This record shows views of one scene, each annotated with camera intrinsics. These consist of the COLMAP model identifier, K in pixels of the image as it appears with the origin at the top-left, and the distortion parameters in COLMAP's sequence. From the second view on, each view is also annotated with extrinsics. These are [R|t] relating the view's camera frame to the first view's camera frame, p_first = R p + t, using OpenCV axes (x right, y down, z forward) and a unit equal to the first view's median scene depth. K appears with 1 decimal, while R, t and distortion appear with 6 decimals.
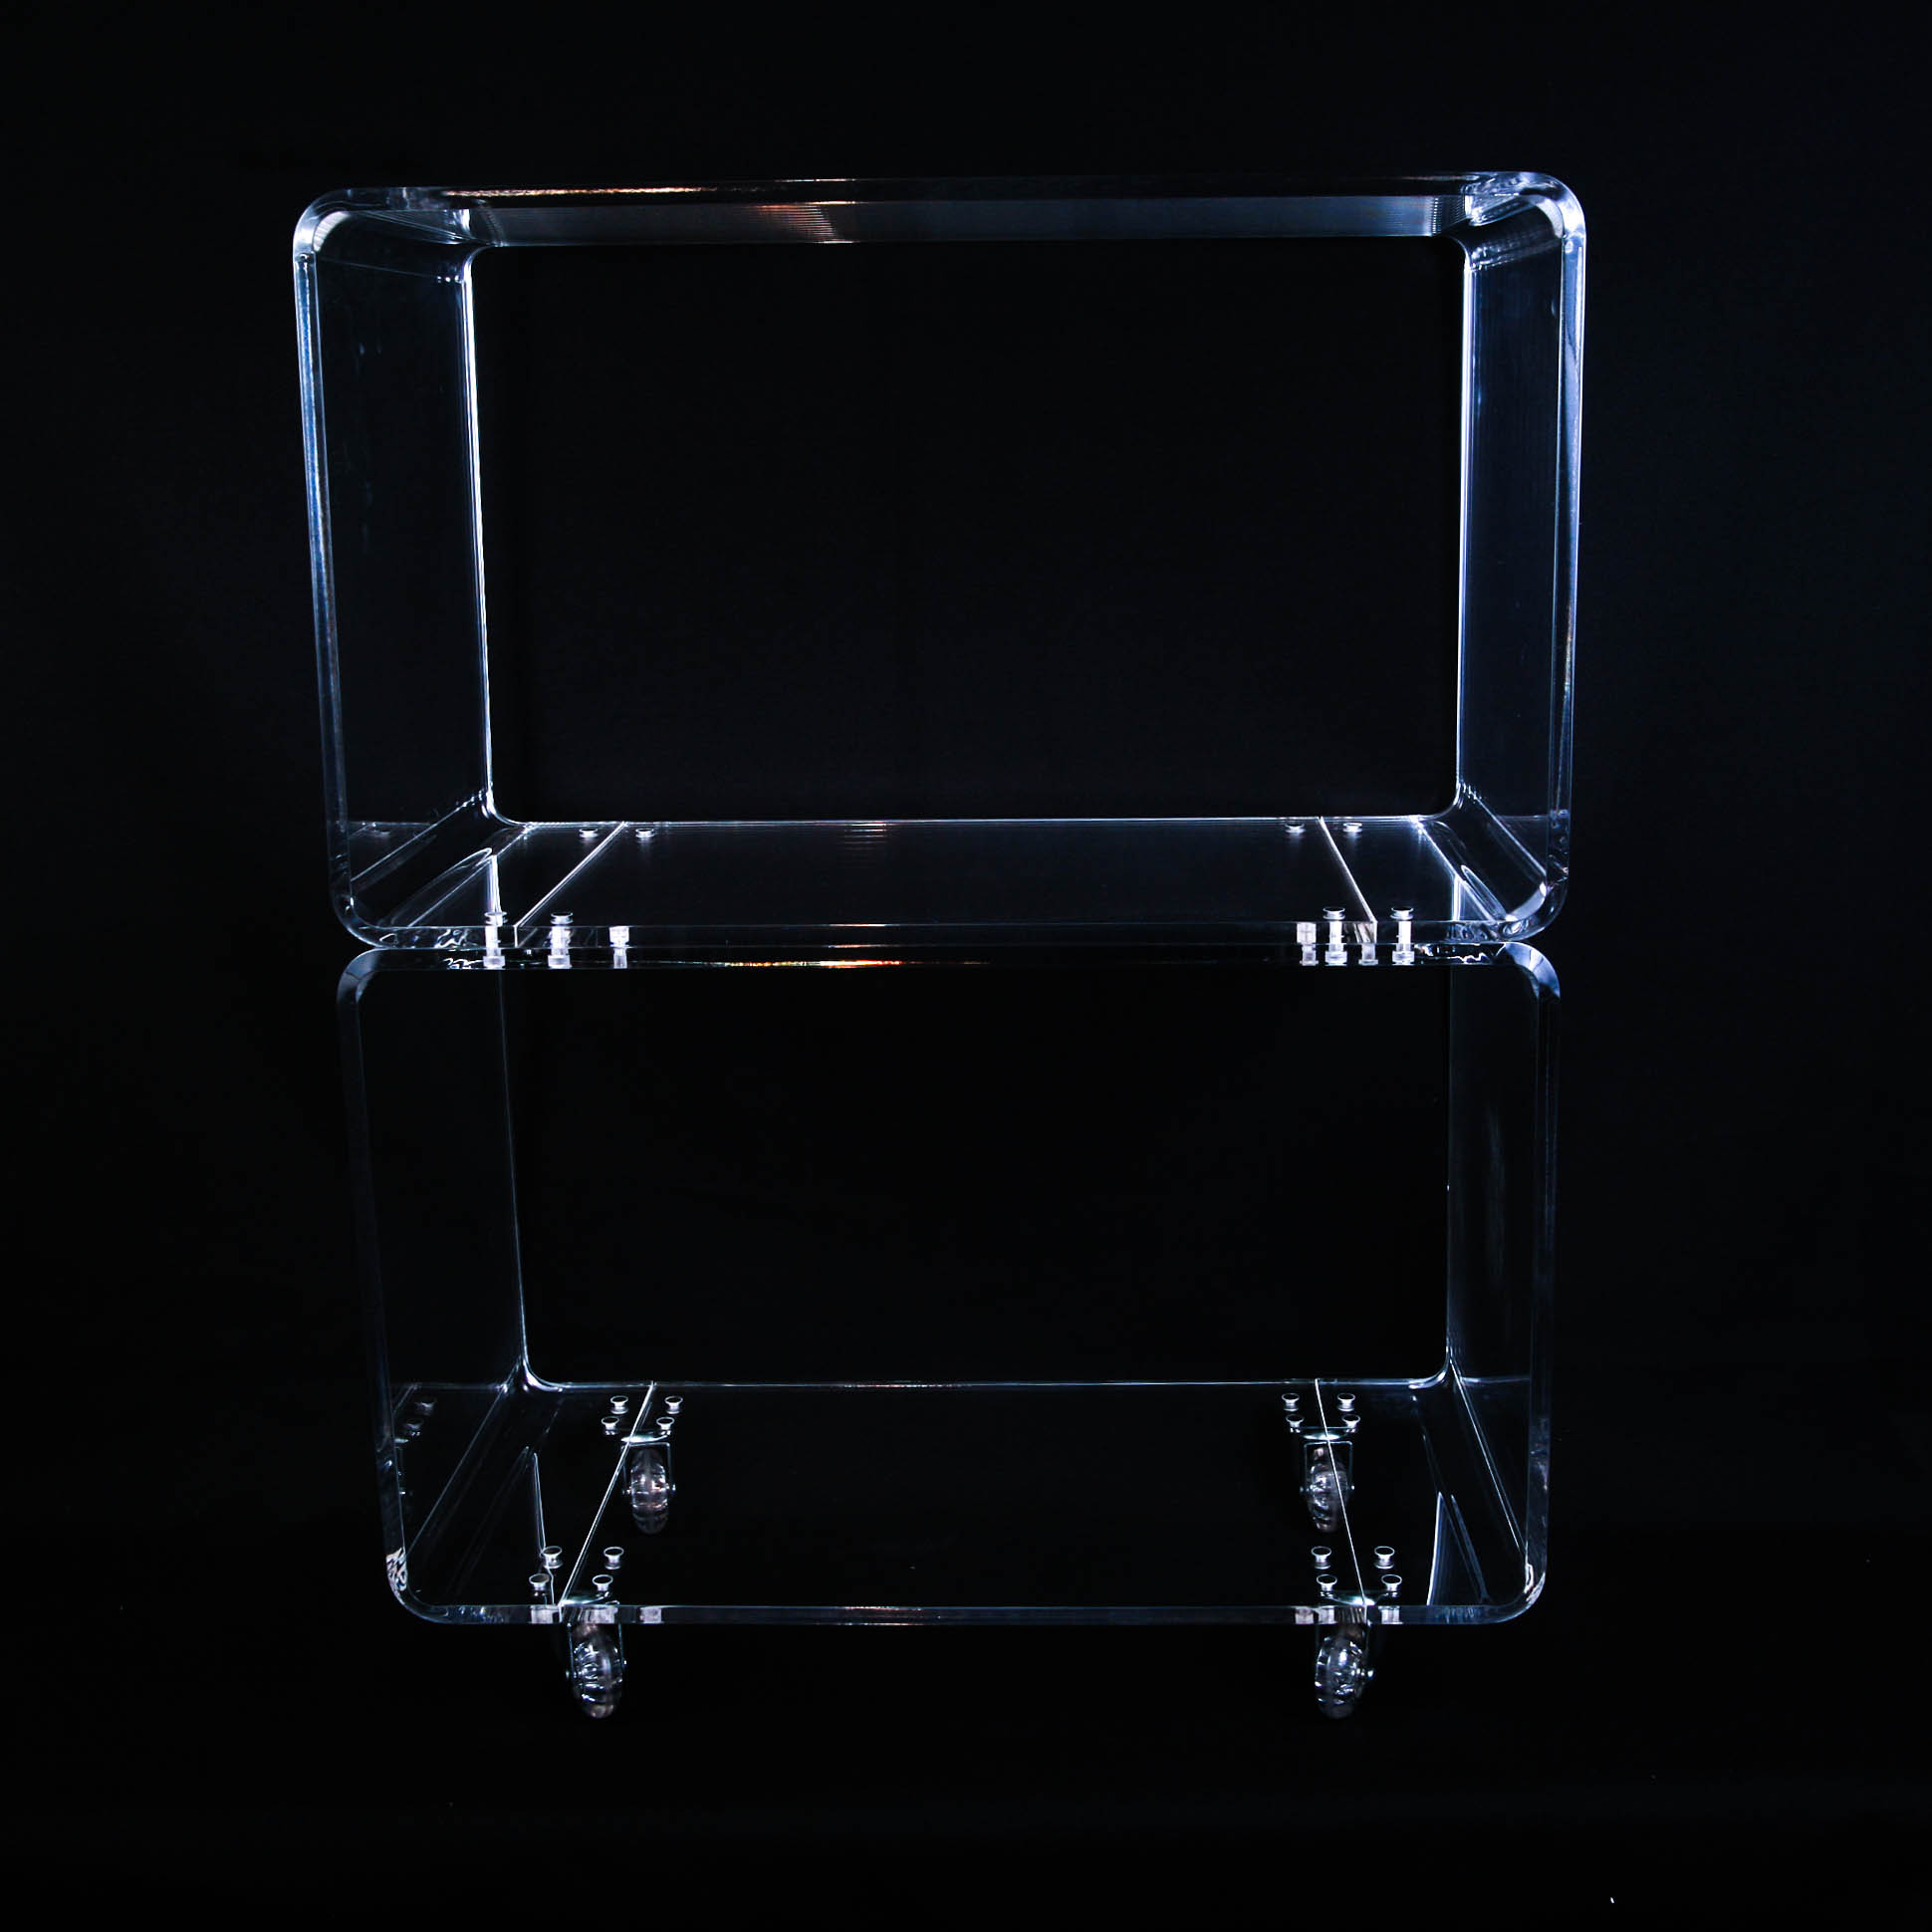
lens RADIAL K [[2563.1, 0, 966.0], [0, 2563.1, 966.0], [0, 0, 1]] dist [-0.160068, -0.014396]
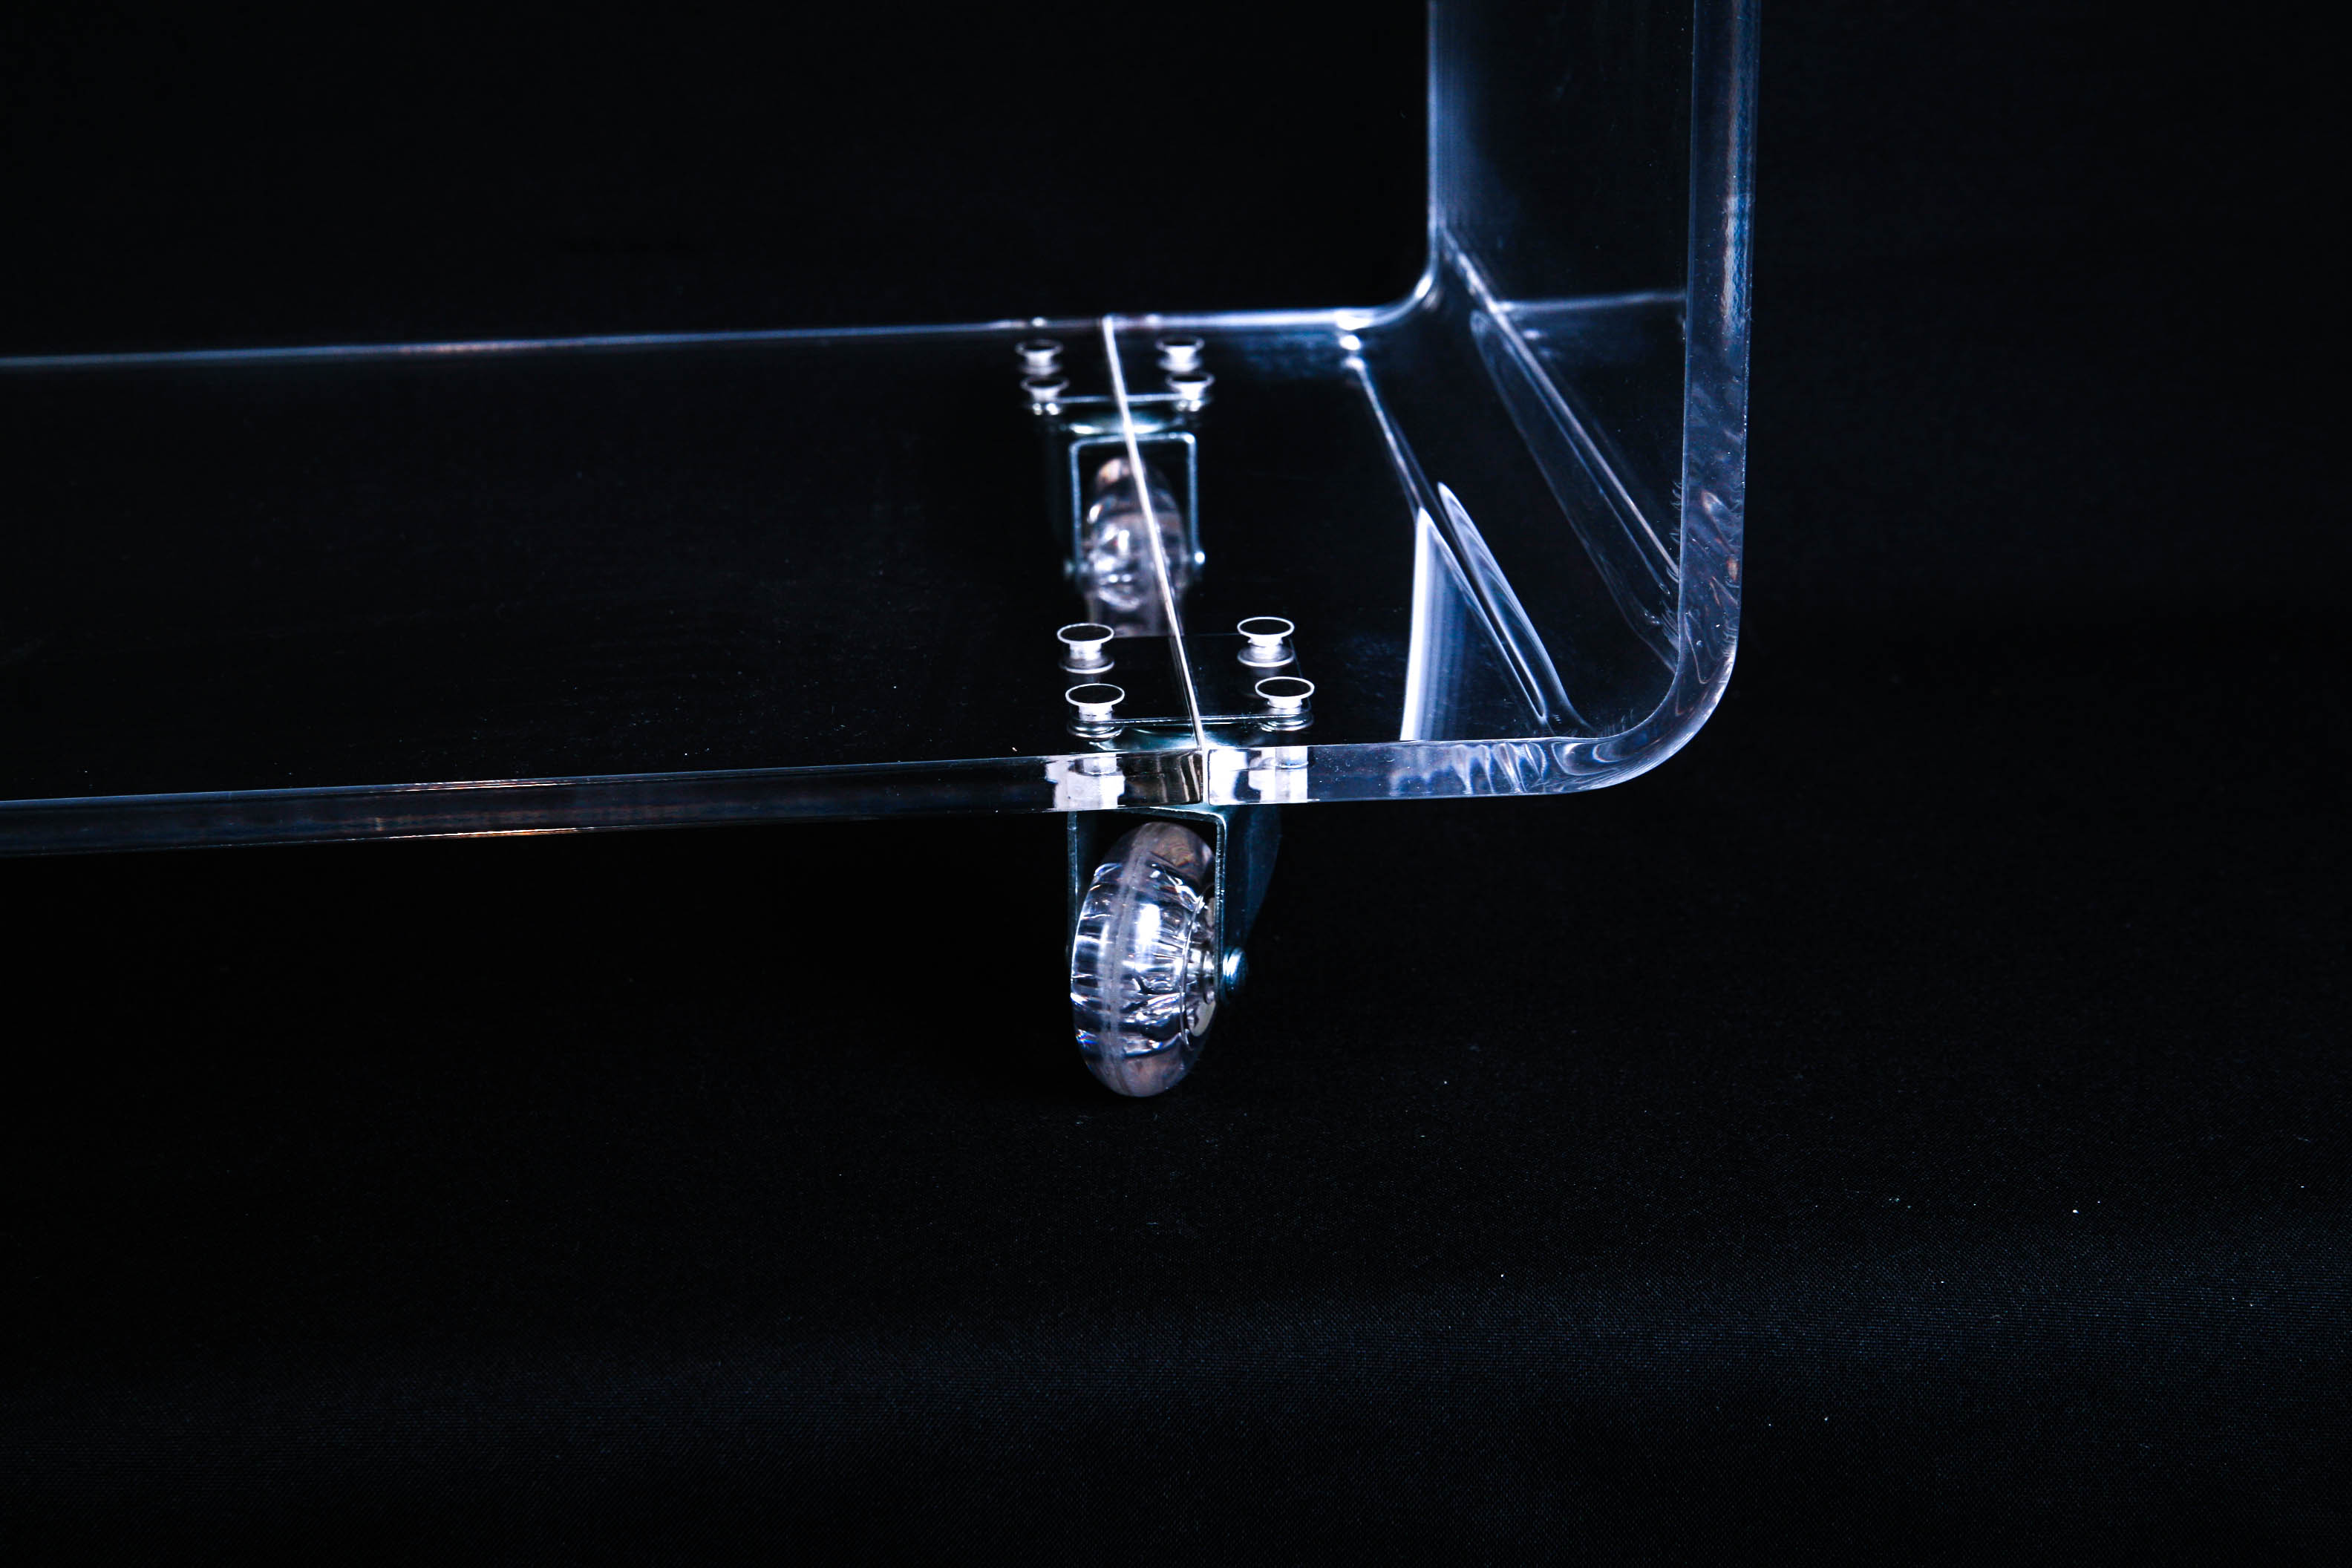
lens RADIAL K [[3949.6, 0, 1176.0], [0, 3949.6, 784.0], [0, 0, 1]] dist [0.002419, -0.002526]
pose [[0.991850, -0.034465, 0.122660, 0.073282], [0.013581, 0.985833, 0.167177, 0.138708], [-0.126684, -0.164149, 0.978267, 0.397894]]
